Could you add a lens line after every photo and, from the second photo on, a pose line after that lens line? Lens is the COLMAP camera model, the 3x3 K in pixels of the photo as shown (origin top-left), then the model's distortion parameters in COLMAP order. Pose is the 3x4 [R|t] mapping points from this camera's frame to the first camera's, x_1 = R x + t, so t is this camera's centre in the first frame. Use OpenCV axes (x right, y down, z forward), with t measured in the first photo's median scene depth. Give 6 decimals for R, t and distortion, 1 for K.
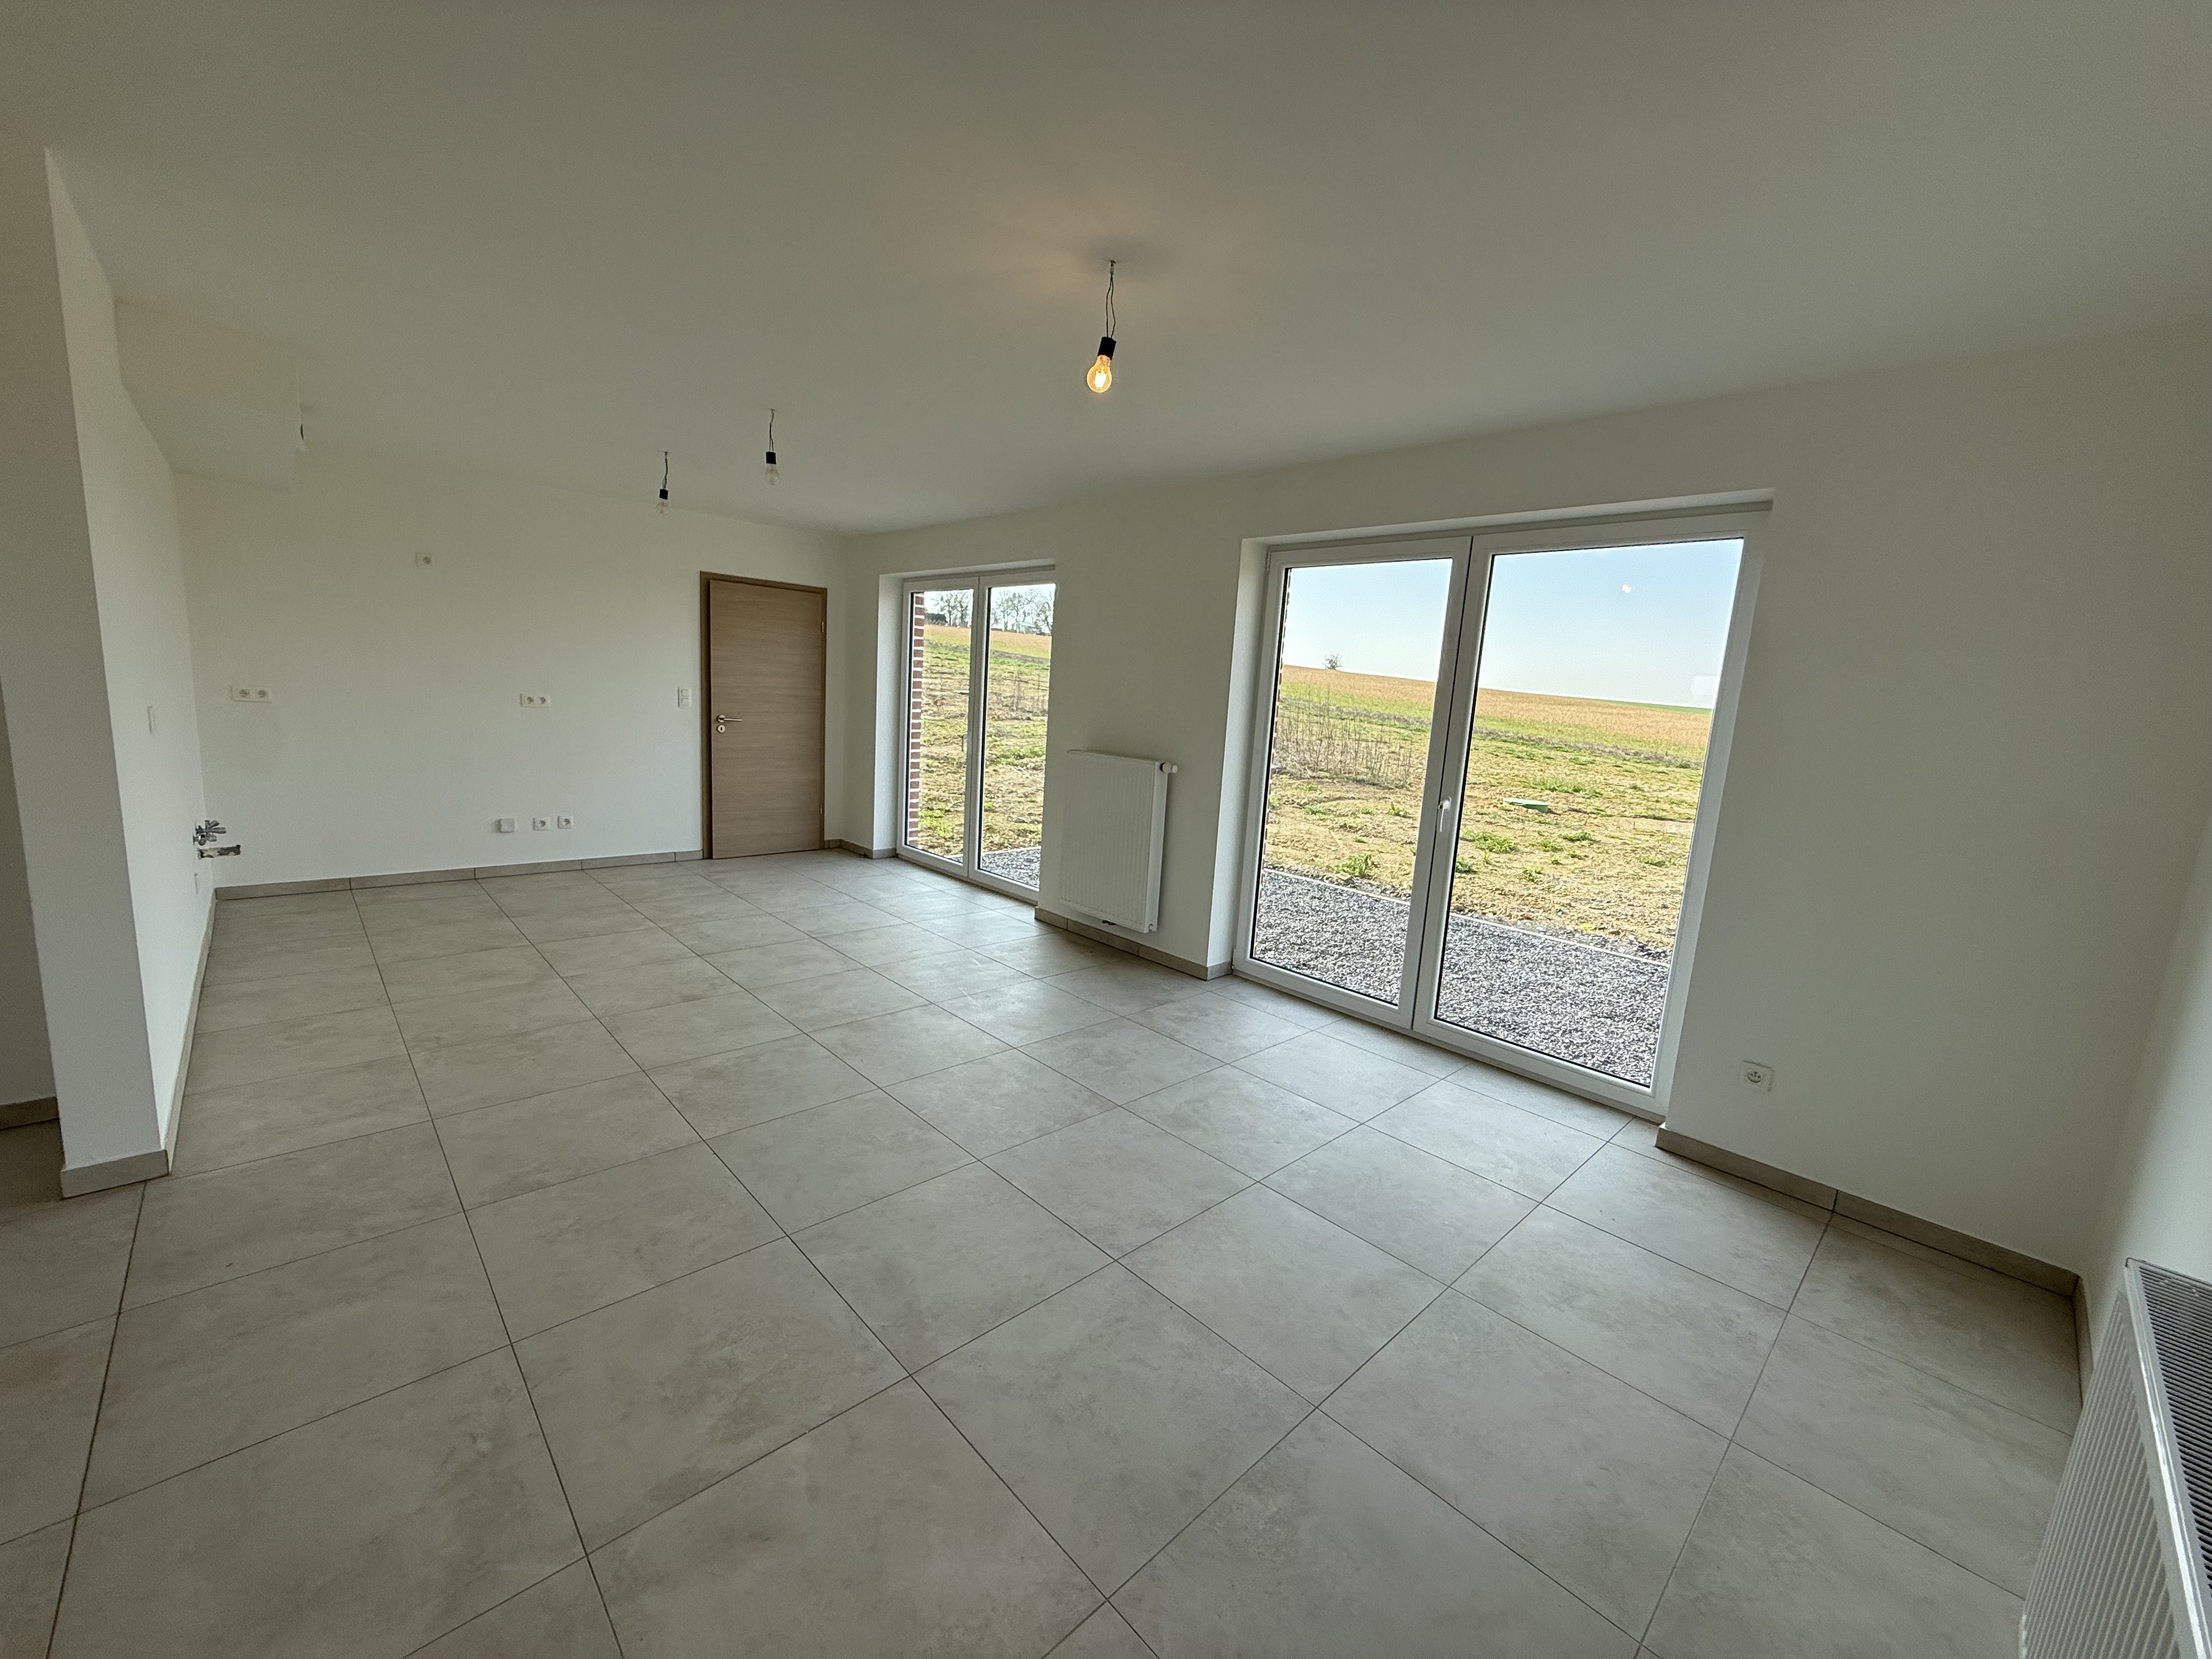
lens RADIAL K [[879.0, 0, 1102.9], [0, 879.0, 830.6], [0, 0, 1]] dist [0.000616, 0.000472]
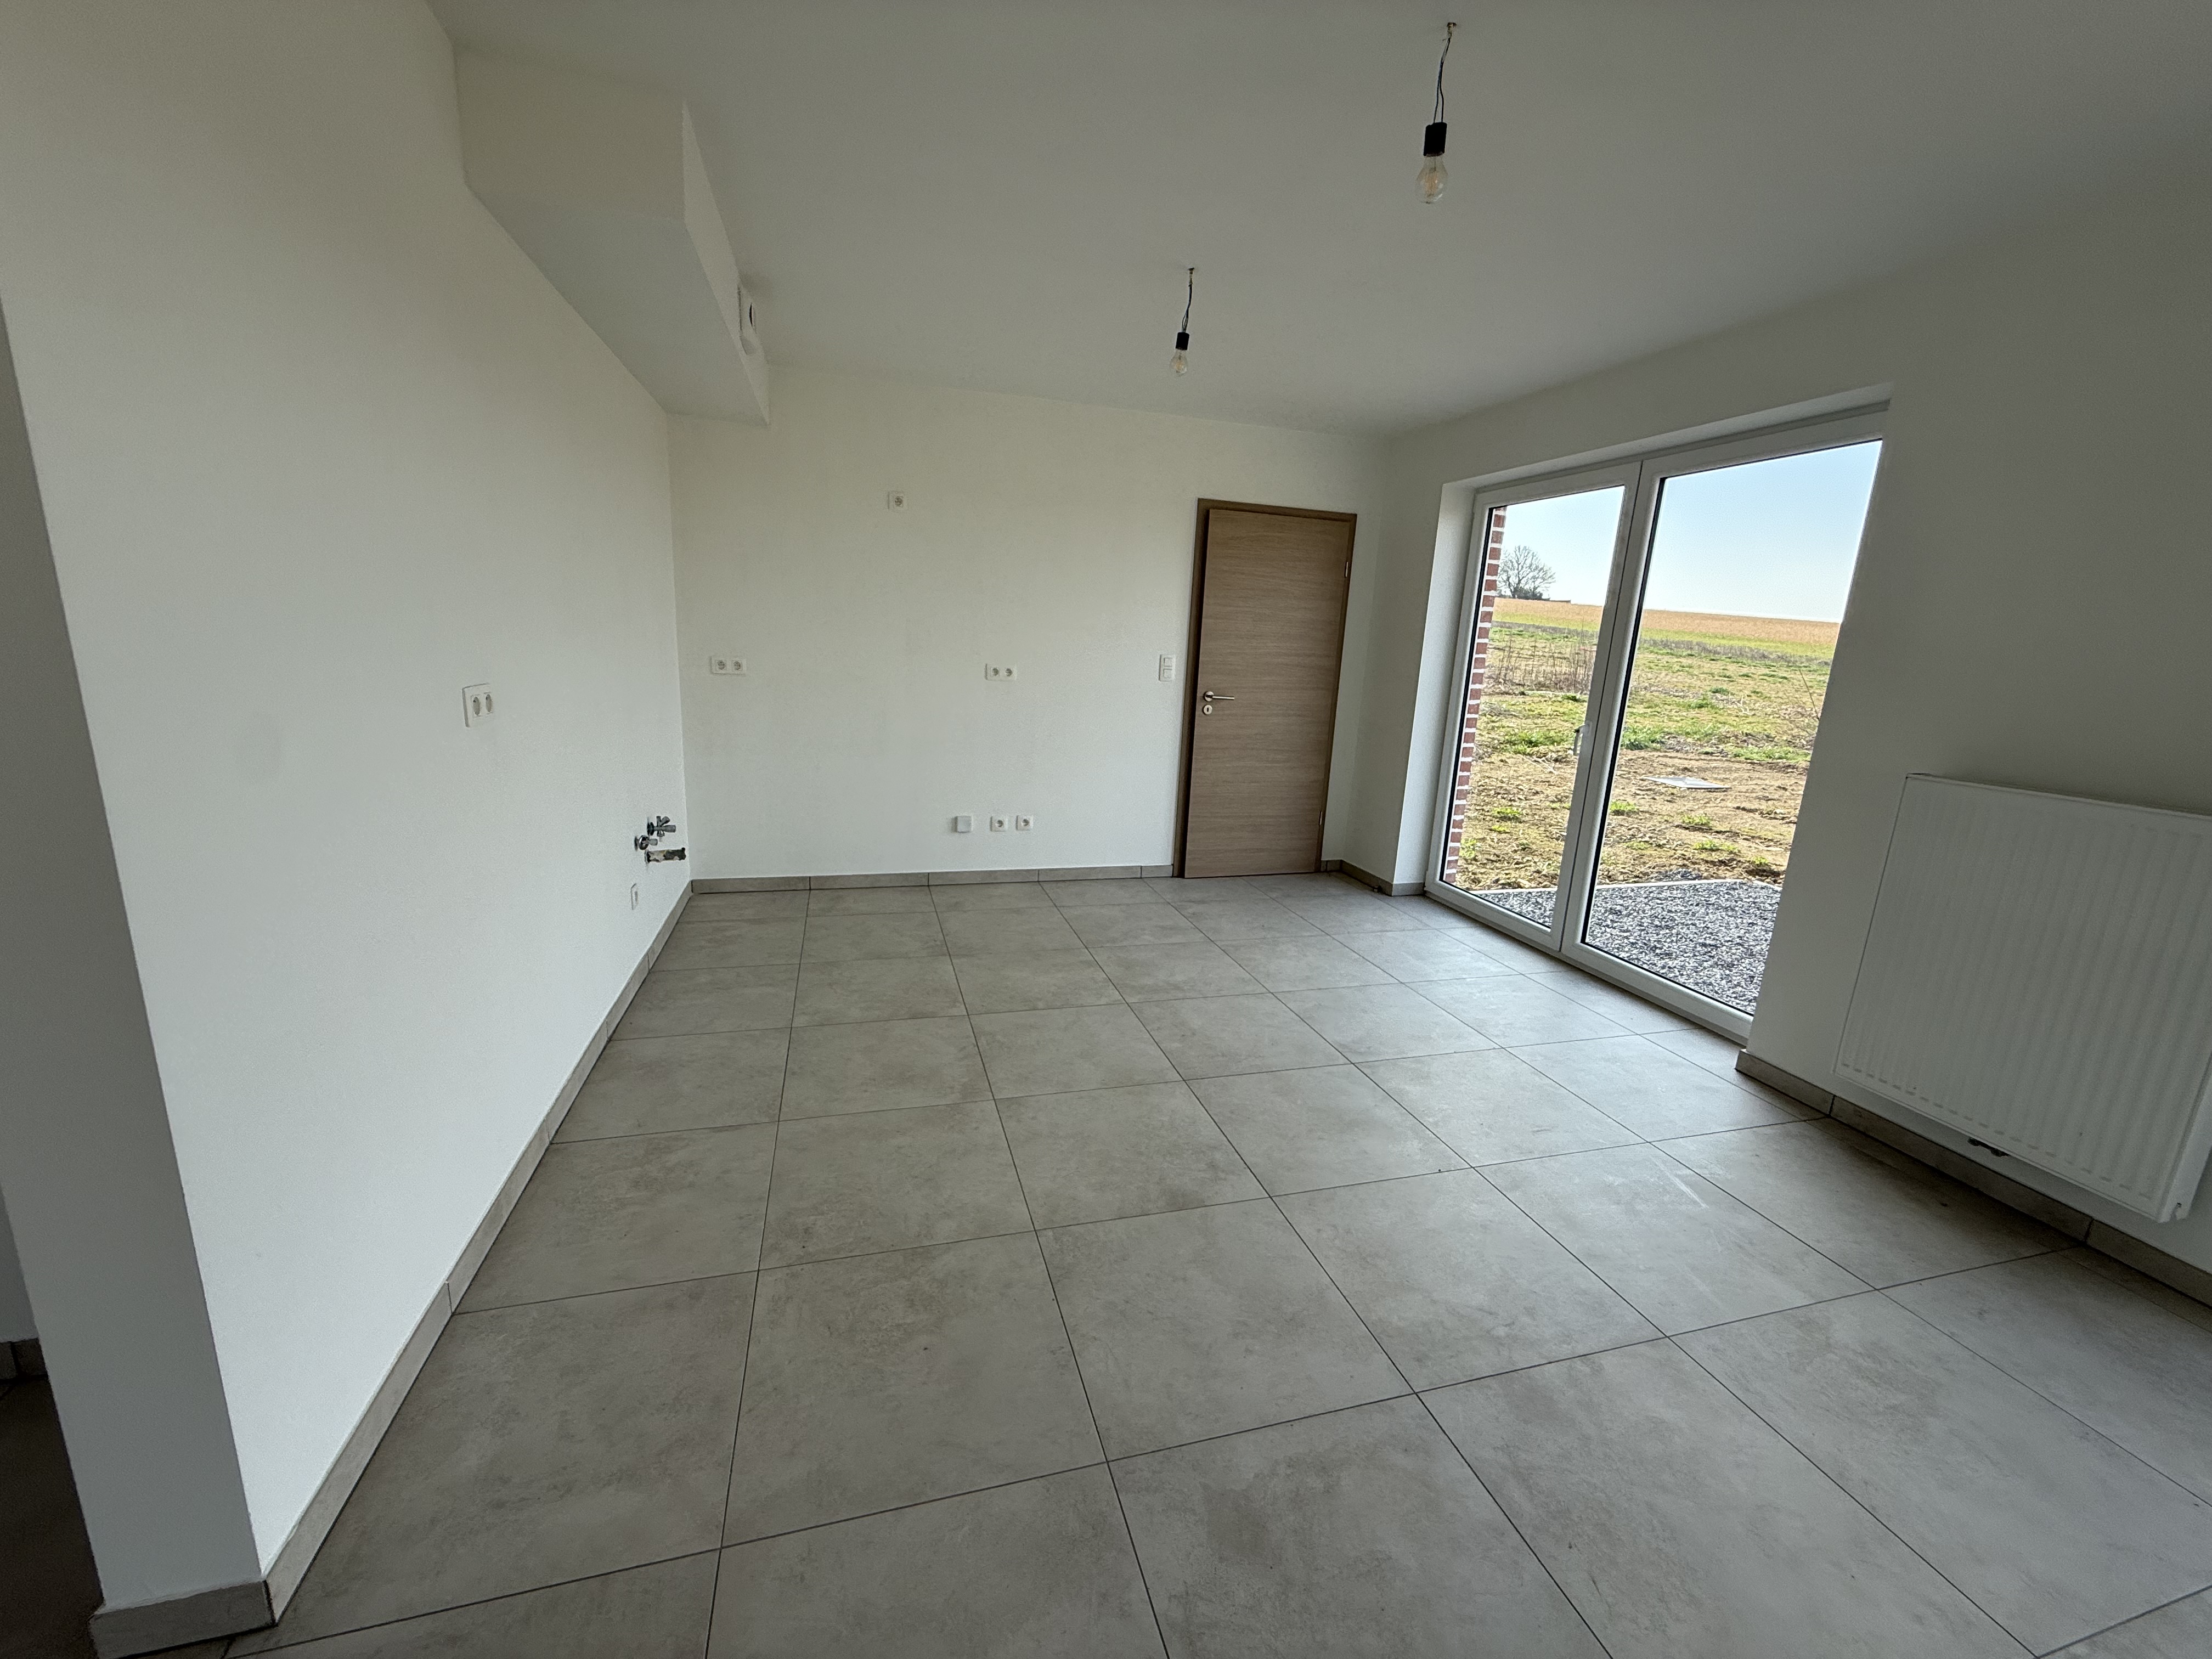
lens RADIAL K [[880.4, 0, 1102.6], [0, 880.4, 830.2], [0, 0, 1]] dist [0.000341, -0.000038]
pose [[0.888842, 0.079533, -0.451259, -0.246038], [-0.065020, 0.996748, 0.047604, -0.063605], [0.453578, -0.012971, 0.891122, 0.422553]]
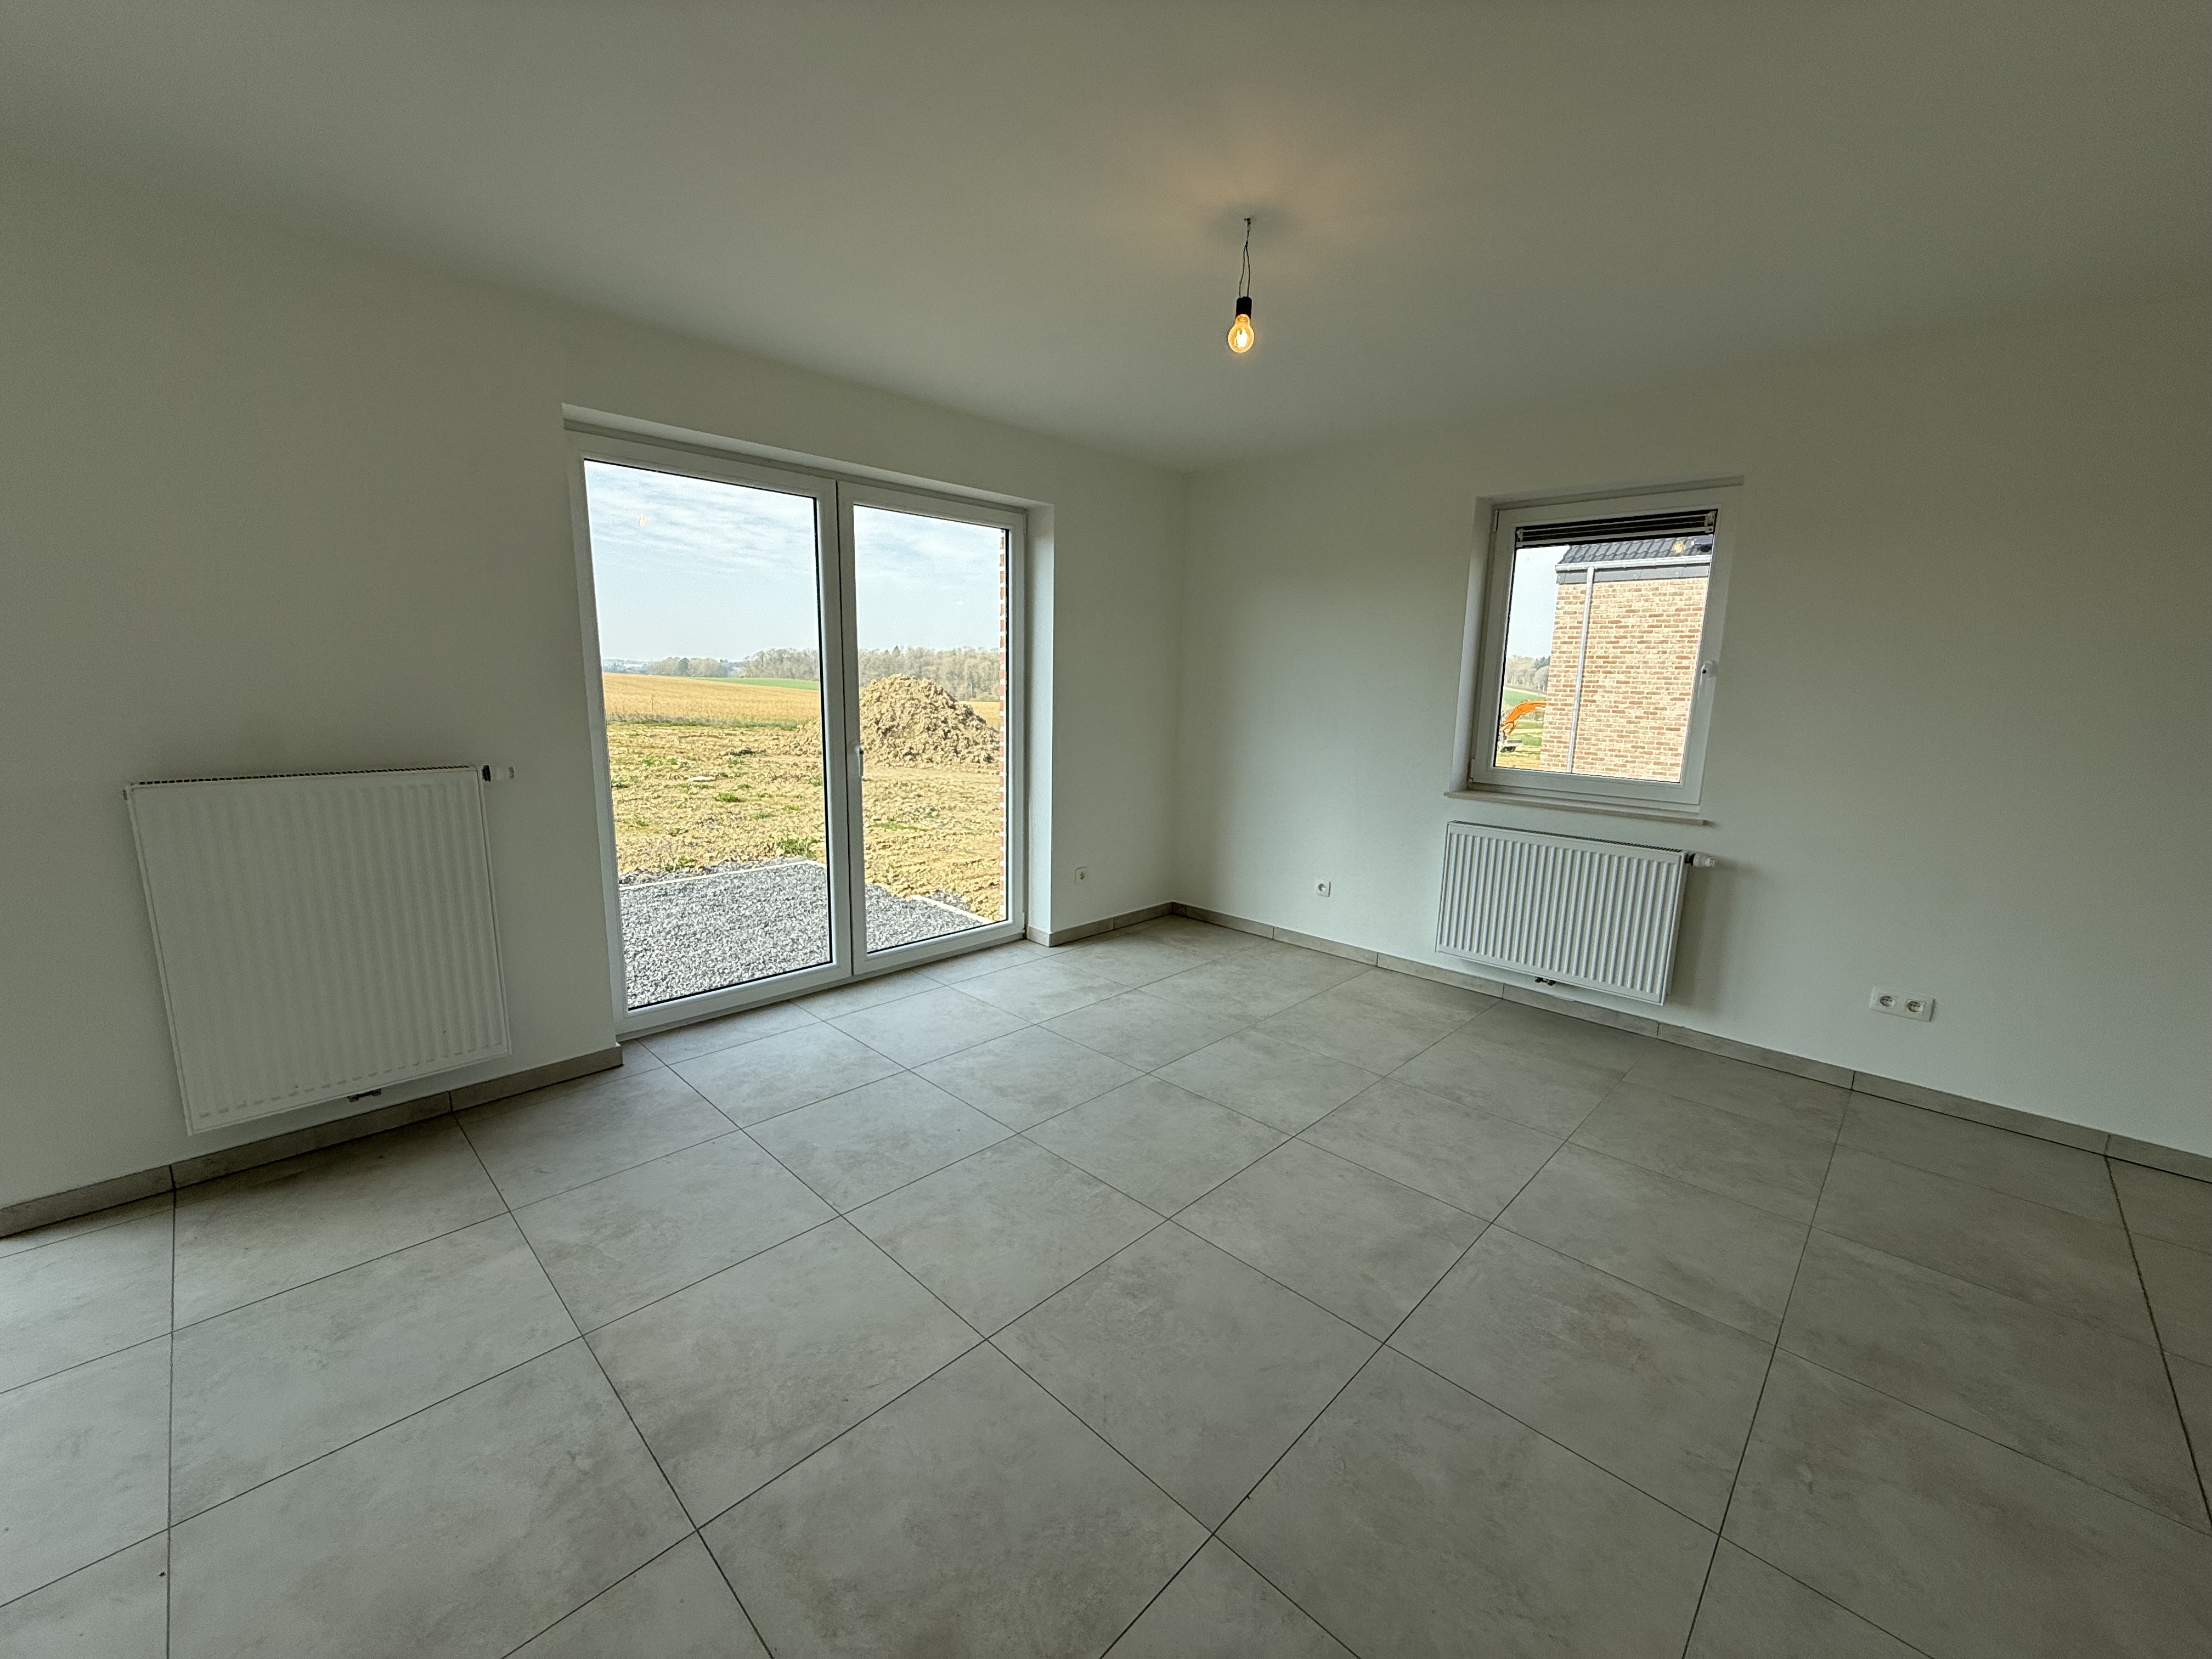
lens RADIAL K [[880.4, 0, 1102.6], [0, 880.4, 830.2], [0, 0, 1]] dist [0.000341, -0.000038]
pose [[-0.043452, -0.237729, 0.970359, -0.547404], [0.135558, 0.960891, 0.241480, -0.127045], [-0.989816, 0.142033, -0.009527, 0.634095]]
